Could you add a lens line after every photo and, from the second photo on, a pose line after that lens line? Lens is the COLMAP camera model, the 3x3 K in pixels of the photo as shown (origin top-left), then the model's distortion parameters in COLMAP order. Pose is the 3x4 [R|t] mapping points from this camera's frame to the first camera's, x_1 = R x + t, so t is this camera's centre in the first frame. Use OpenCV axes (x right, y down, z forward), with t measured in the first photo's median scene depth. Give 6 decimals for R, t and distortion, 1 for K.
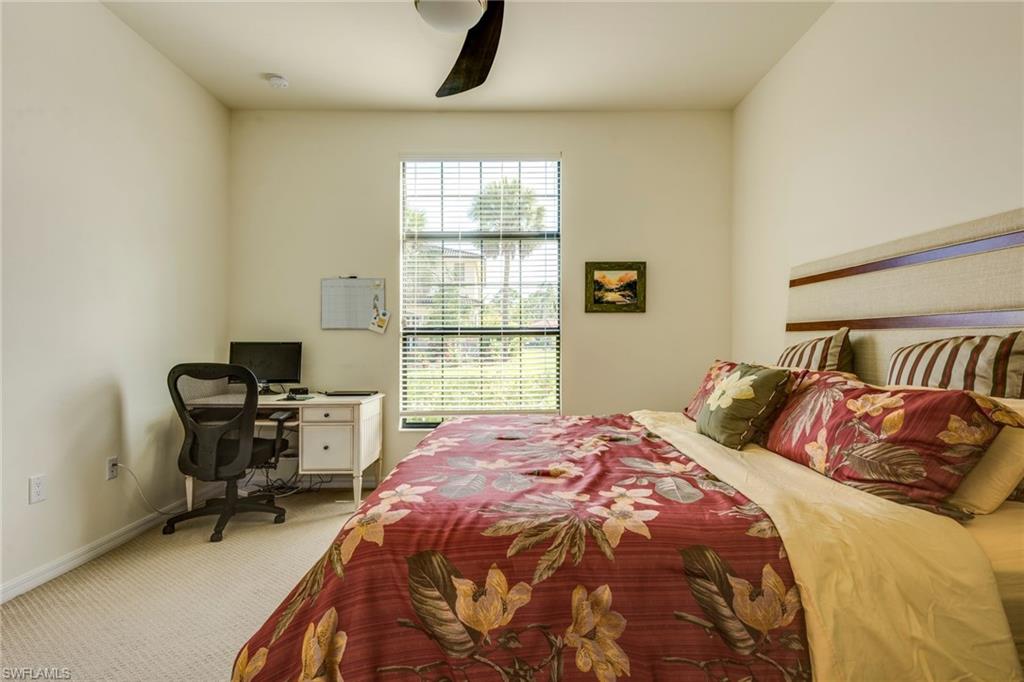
lens RADIAL K [[428.4, 0, 512.0], [0, 428.4, 341.0], [0, 0, 1]] dist [0.008581, -0.000106]
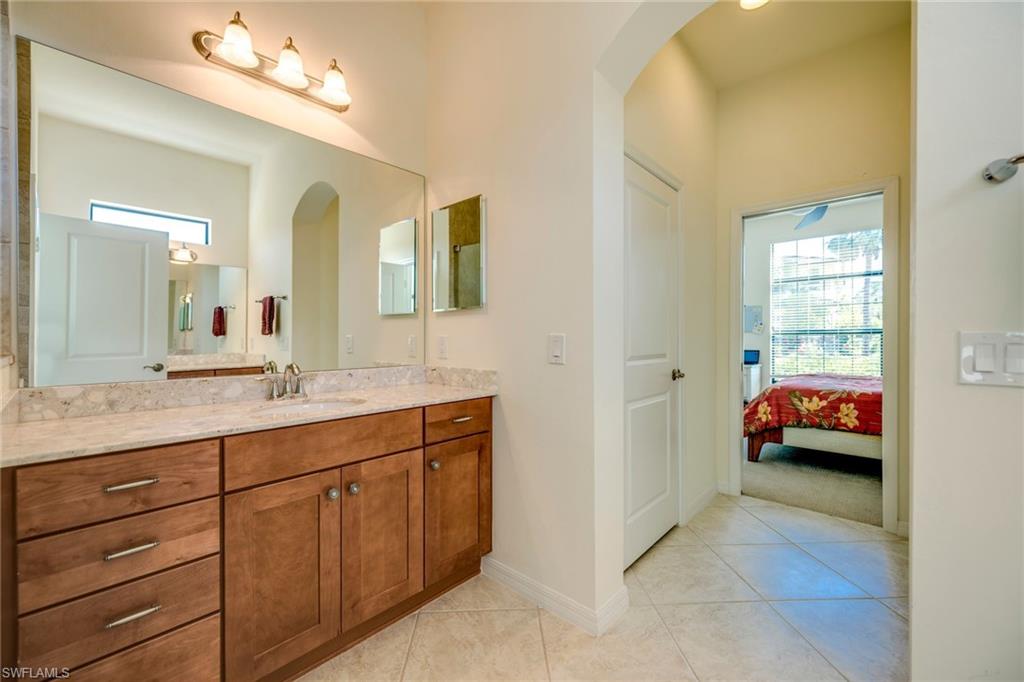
lens RADIAL K [[428.4, 0, 512.0], [0, 428.4, 341.0], [0, 0, 1]] dist [0.008581, -0.000106]
pose [[0.735285, 0.008050, -0.677710, 0.564733], [-0.006457, 0.999967, 0.004871, 0.045234], [0.677727, 0.000794, 0.735313, -3.620672]]
